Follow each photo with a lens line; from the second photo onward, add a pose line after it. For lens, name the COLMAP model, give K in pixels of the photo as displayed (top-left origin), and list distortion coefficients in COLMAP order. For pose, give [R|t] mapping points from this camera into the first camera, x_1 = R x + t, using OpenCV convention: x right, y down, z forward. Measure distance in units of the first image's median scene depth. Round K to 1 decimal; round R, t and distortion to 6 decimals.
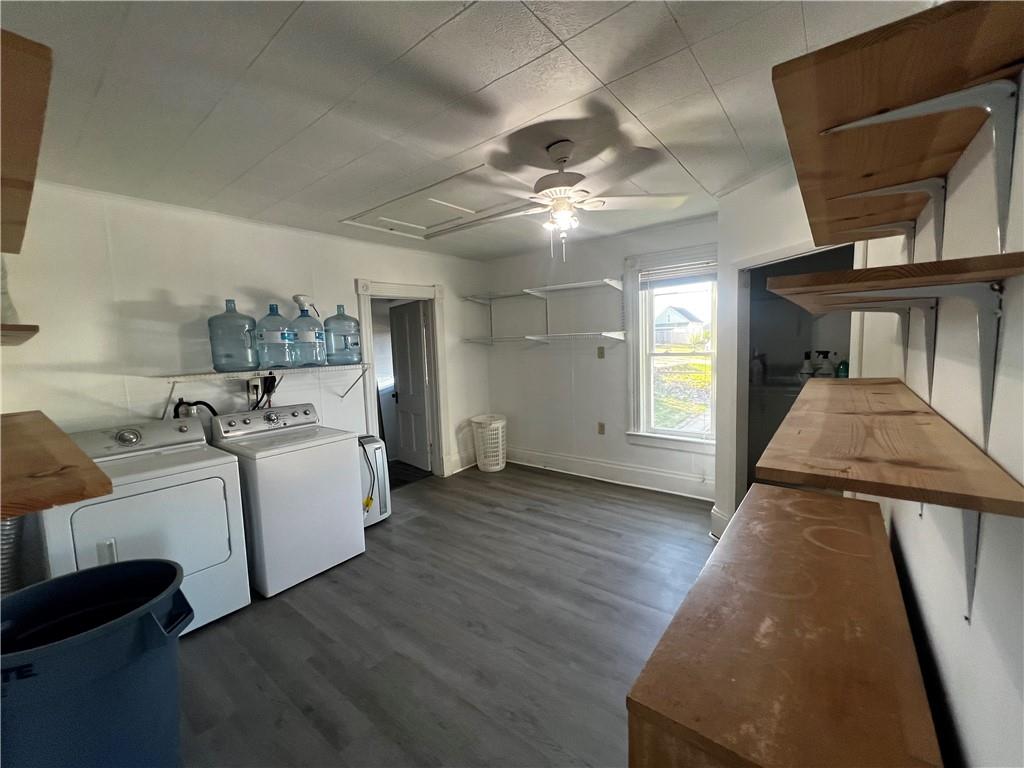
lens RADIAL K [[415.4, 0, 512.0], [0, 415.4, 384.0], [0, 0, 1]] dist [-0.000259, -0.000202]
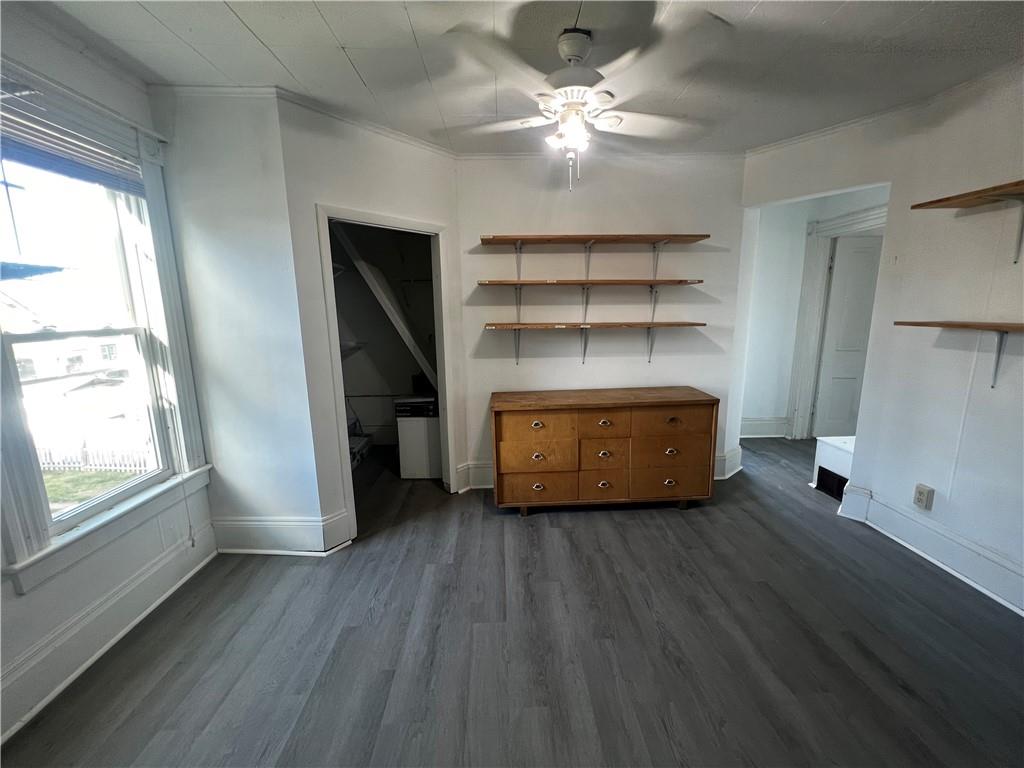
lens RADIAL K [[415.4, 0, 512.0], [0, 415.4, 384.0], [0, 0, 1]] dist [-0.000259, -0.000202]
pose [[-0.645317, -0.097423, 0.757677, -0.455338], [0.114459, 0.968307, 0.221992, -0.118223], [-0.755291, 0.229978, -0.613714, 1.675584]]
